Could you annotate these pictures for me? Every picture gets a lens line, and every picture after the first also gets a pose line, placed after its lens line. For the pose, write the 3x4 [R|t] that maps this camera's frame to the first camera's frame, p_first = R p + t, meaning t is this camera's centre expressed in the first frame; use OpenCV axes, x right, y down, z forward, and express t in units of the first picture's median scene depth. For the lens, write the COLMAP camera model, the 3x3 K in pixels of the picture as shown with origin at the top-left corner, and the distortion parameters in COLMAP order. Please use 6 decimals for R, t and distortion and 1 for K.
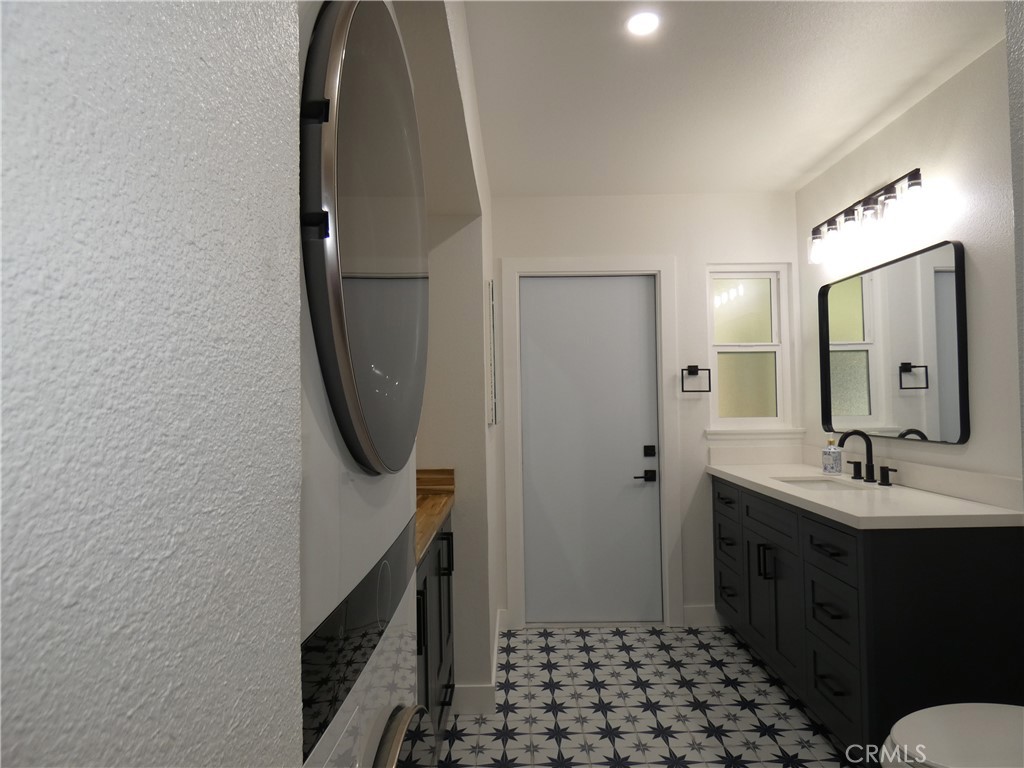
lens RADIAL K [[614.8, 0, 511.3], [0, 614.8, 386.9], [0, 0, 1]] dist [-0.002960, 0.001718]
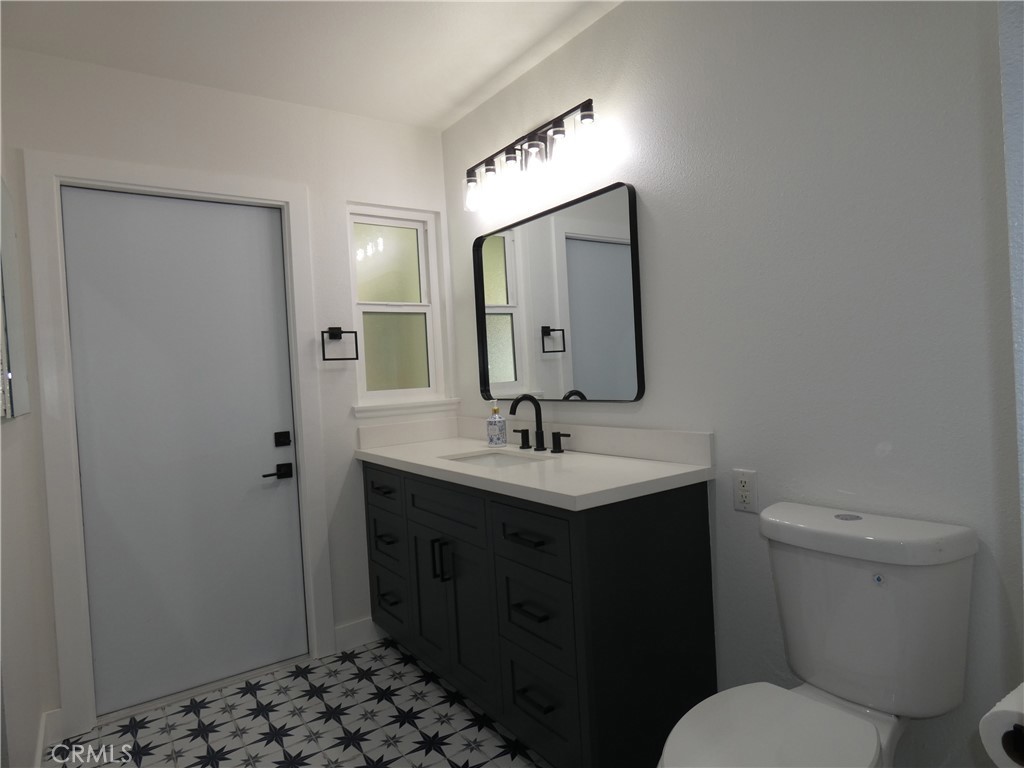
lens RADIAL K [[614.8, 0, 512.7], [0, 614.8, 381.7], [0, 0, 1]] dist [-0.002960, 0.001718]
pose [[0.815116, -0.039691, 0.577936, 0.020898], [0.027942, 0.999183, 0.029212, 0.020160], [-0.578623, -0.007663, 0.815559, 0.226473]]
